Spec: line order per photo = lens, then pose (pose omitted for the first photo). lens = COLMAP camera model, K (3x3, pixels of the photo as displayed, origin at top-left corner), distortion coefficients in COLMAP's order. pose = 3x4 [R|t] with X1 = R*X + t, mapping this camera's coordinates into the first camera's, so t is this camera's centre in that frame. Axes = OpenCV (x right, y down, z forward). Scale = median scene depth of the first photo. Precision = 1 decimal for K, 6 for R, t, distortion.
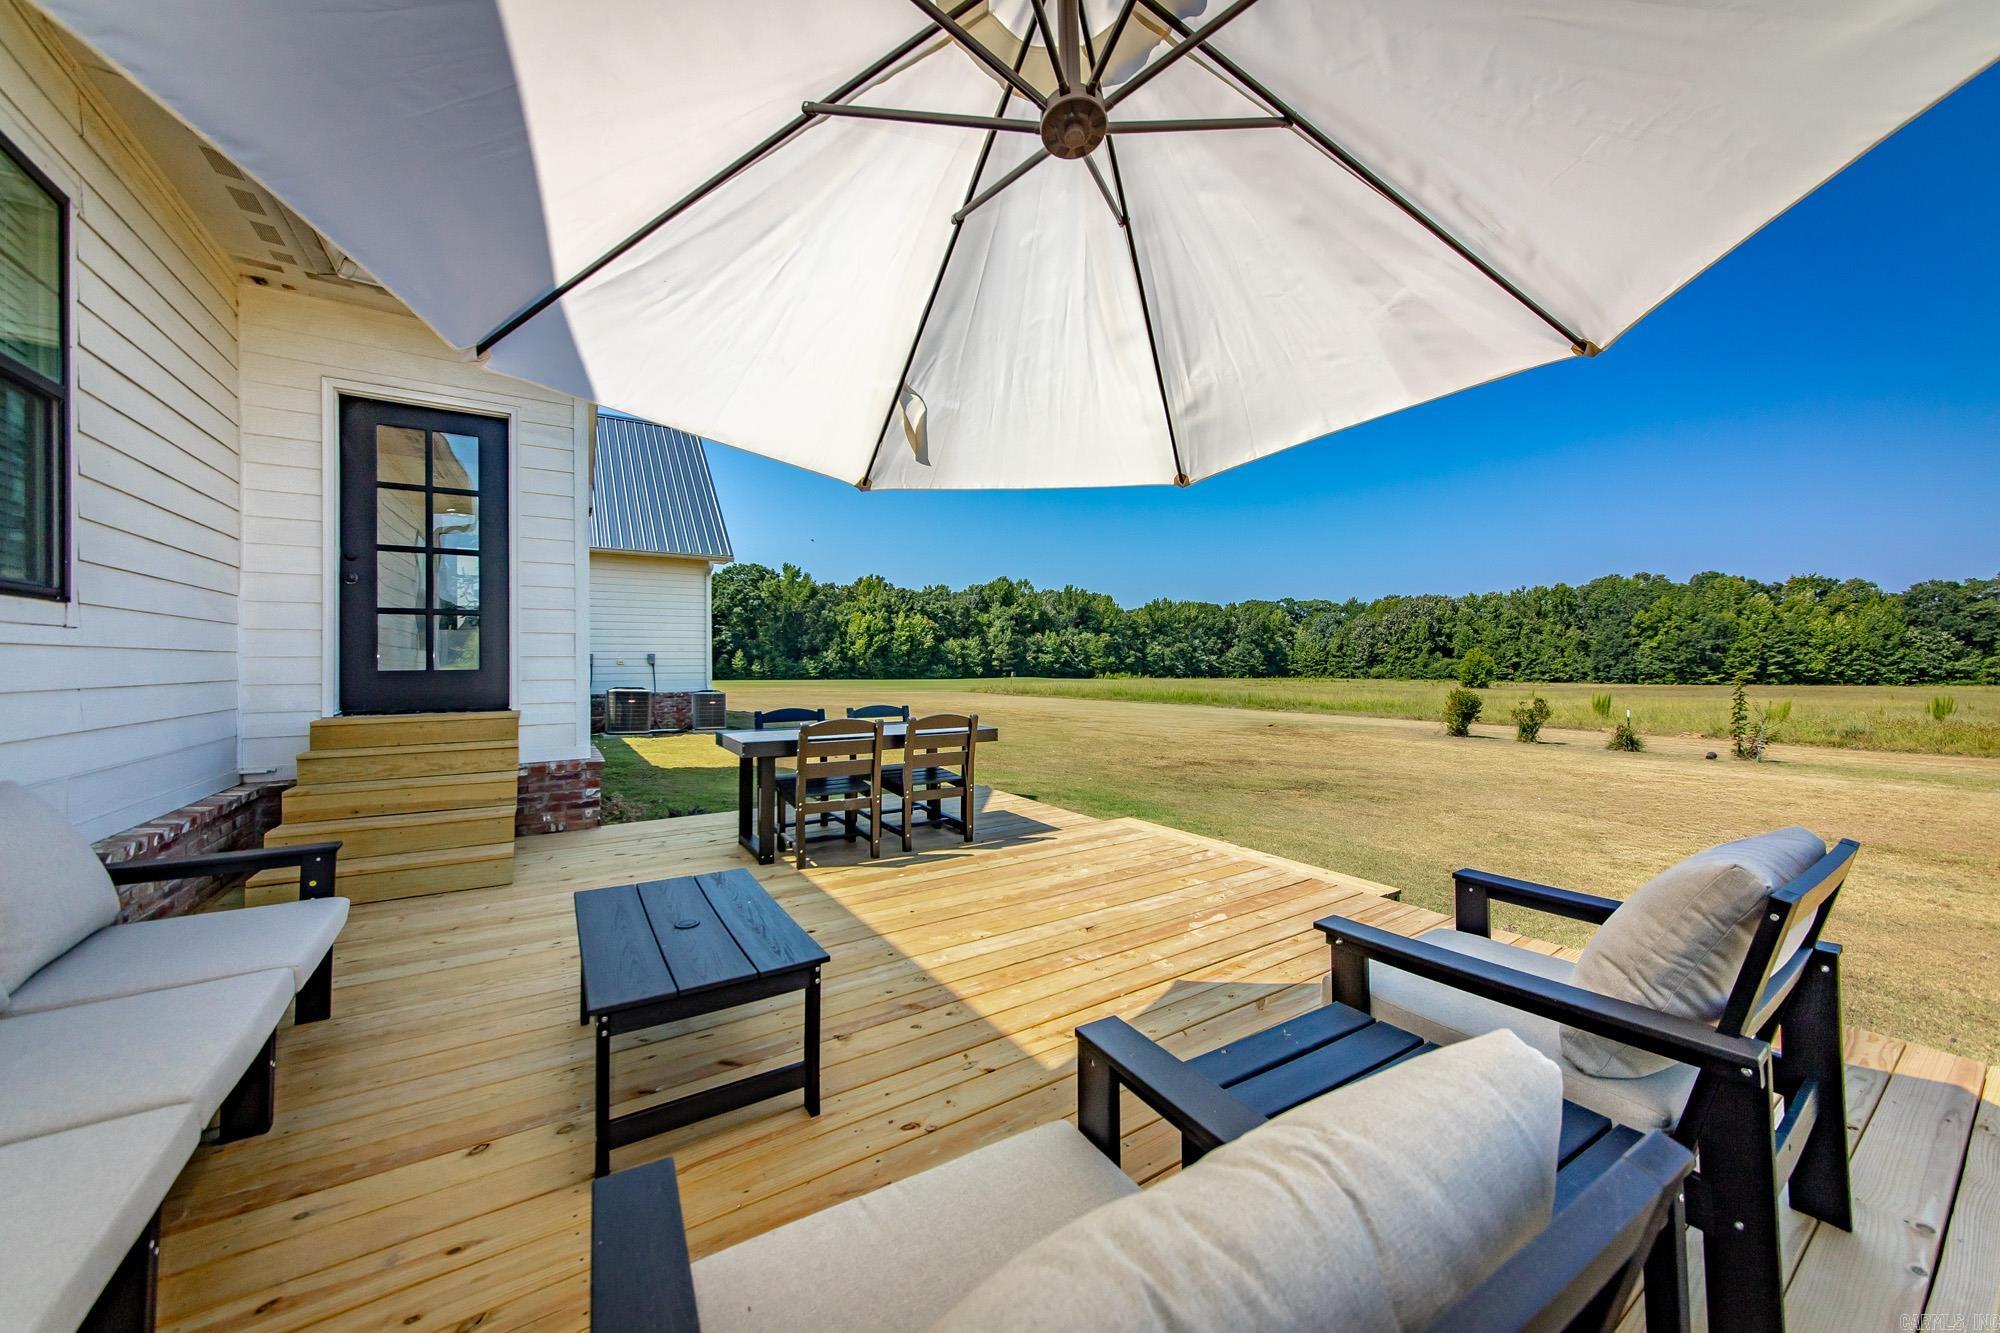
lens RADIAL K [[705.8, 0, 1000.2], [0, 705.8, 665.1], [0, 0, 1]] dist [-0.002050, -0.000128]
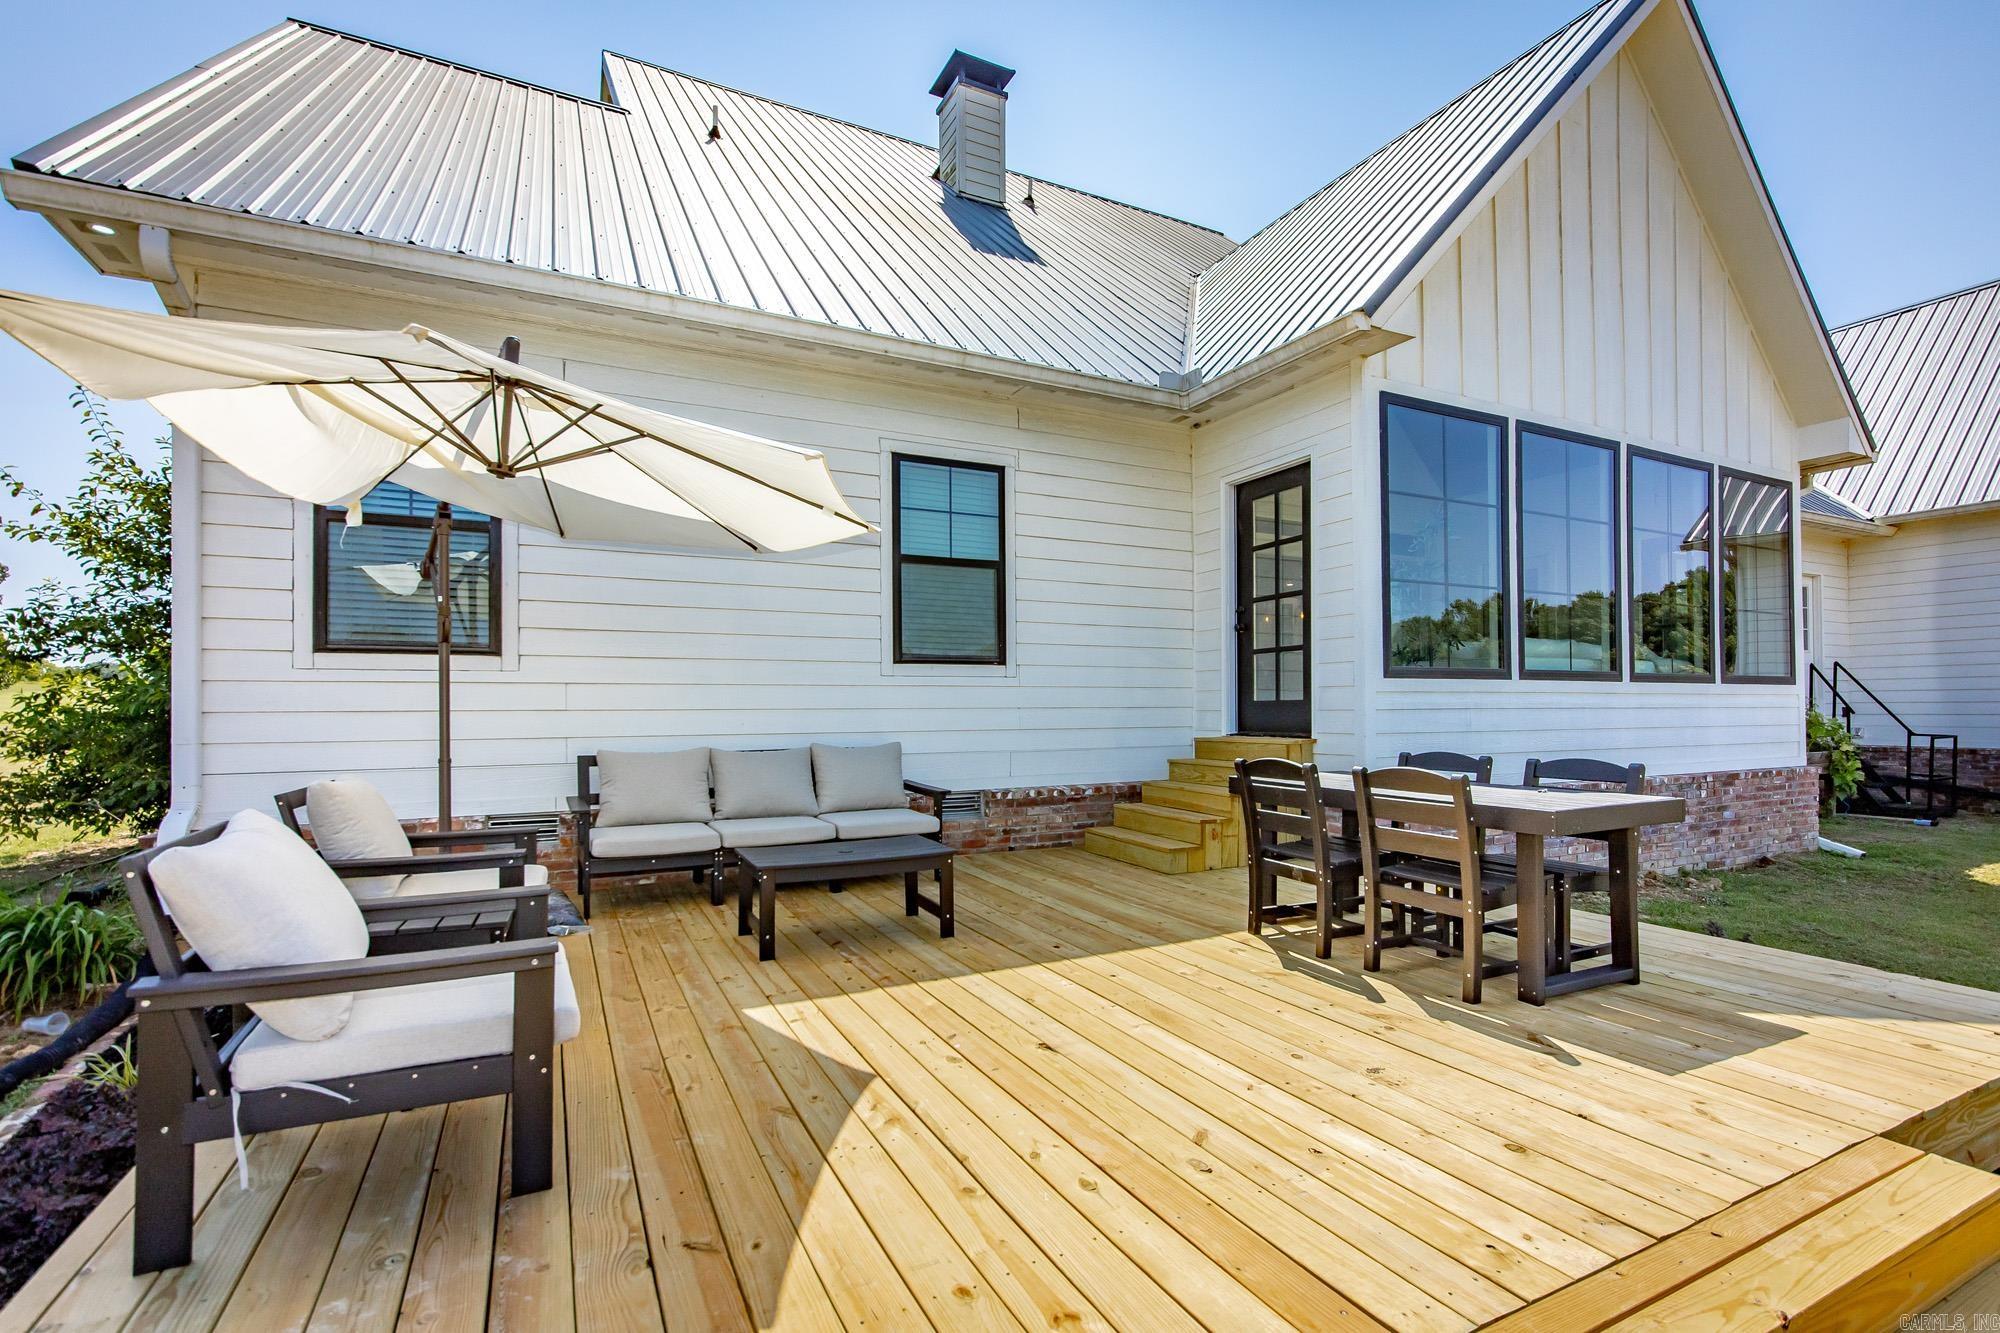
lens RADIAL K [[905.8, 0, 998.8], [0, 905.8, 703.9], [0, 0, 1]] dist [-0.013966, -0.000096]
pose [[-0.112917, 0.000369, -0.993604, 0.759535], [-0.000073, 1.000000, 0.000380, 0.014774], [0.993604, 0.000115, -0.112916, 0.763519]]
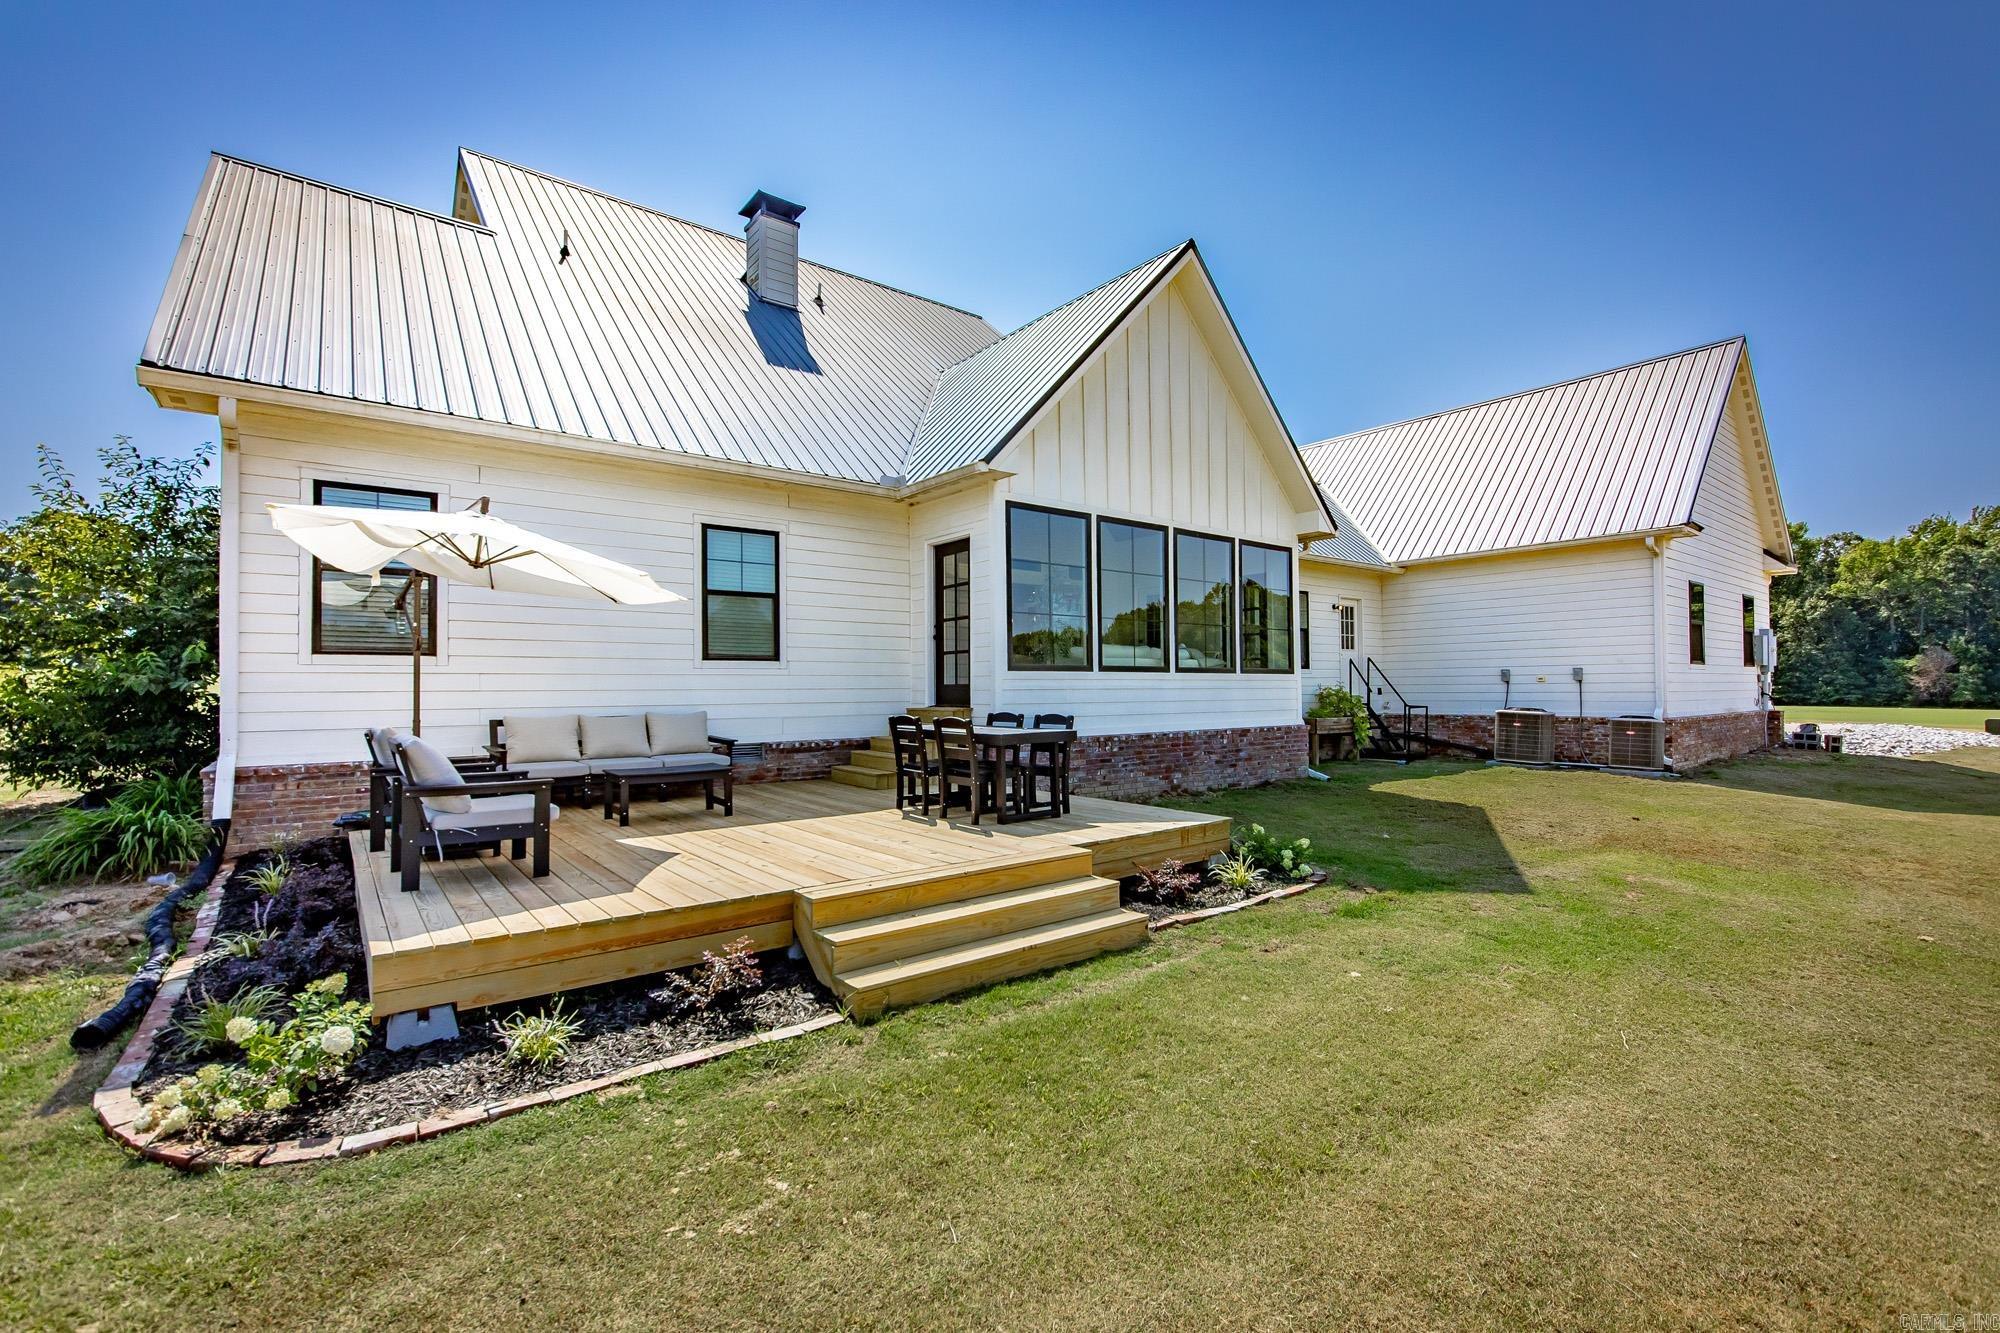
lens RADIAL K [[862.6, 0, 998.8], [0, 862.6, 676.0], [0, 0, 1]] dist [-0.003353, 0.000222]
pose [[0.084790, -0.009113, -0.996357, 1.532226], [-0.000234, 0.999958, -0.009166, 0.008539], [0.996399, 0.001010, 0.084784, 0.984365]]
